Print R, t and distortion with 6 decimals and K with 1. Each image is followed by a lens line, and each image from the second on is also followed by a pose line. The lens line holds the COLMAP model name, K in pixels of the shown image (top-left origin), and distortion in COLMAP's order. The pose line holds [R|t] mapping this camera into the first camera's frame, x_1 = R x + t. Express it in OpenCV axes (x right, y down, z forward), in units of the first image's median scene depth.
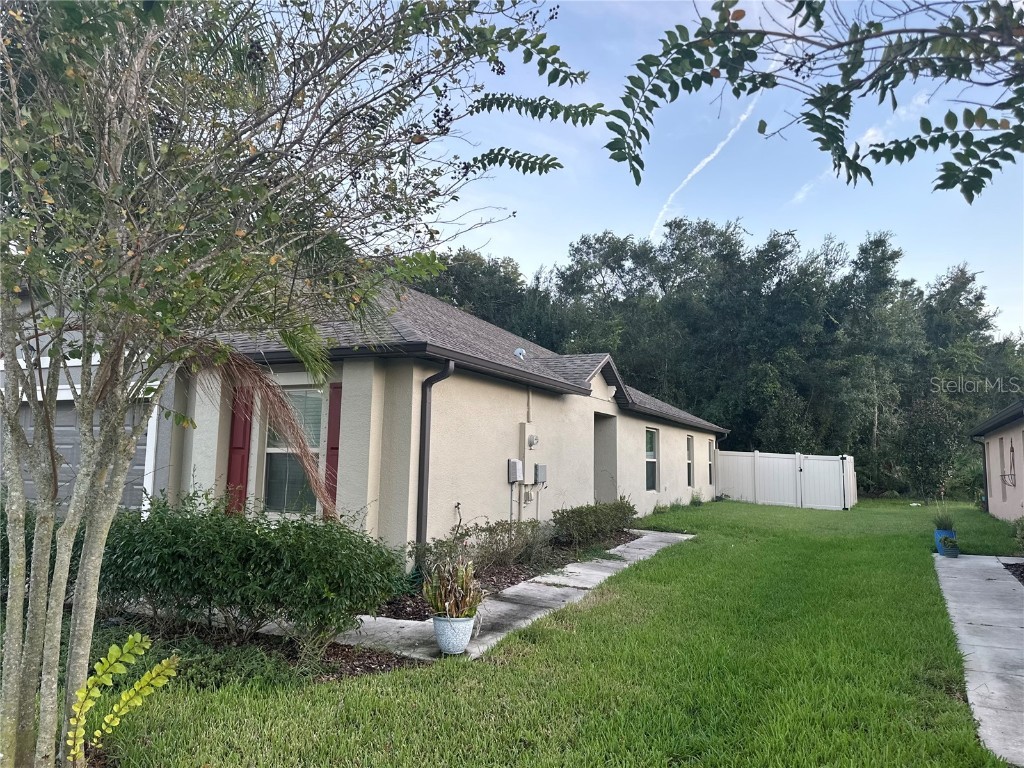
lens RADIAL K [[715.1, 0, 522.1], [0, 715.1, 381.1], [0, 0, 1]] dist [0.148290, -0.214711]
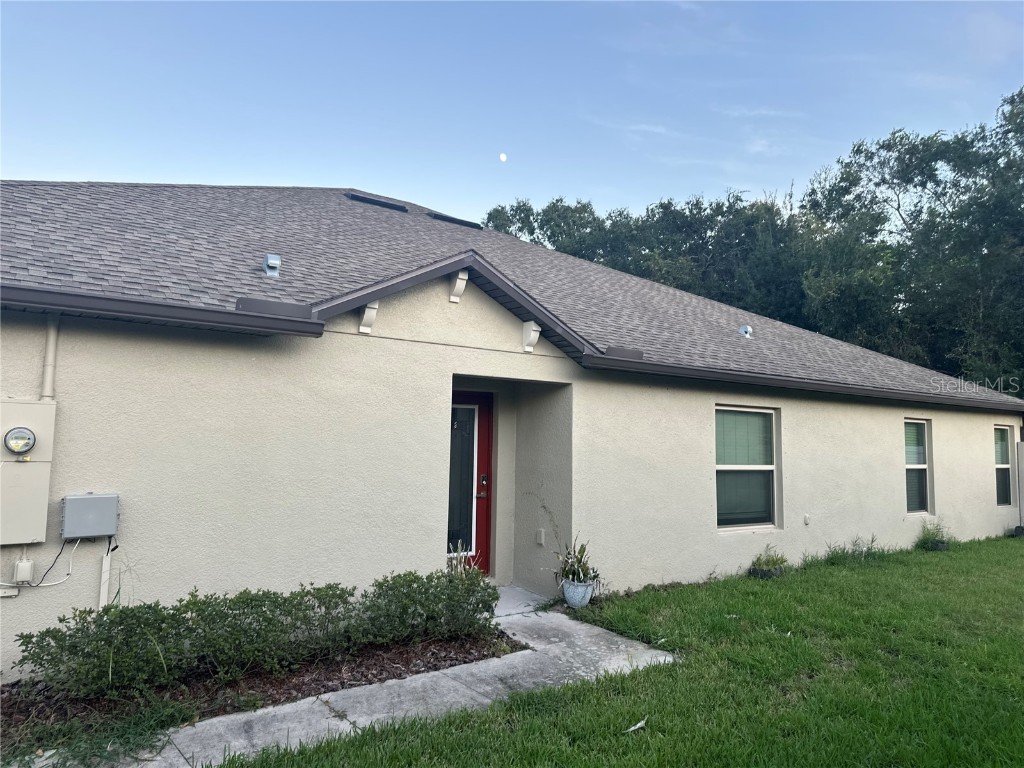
lens RADIAL K [[715.1, 0, 522.1], [0, 715.1, 381.1], [0, 0, 1]] dist [0.148290, -0.214711]
pose [[0.878844, -0.046520, -0.474837, 0.334454], [0.051969, 0.998647, -0.001652, 0.047031], [0.474271, -0.023225, 0.880072, 0.541291]]
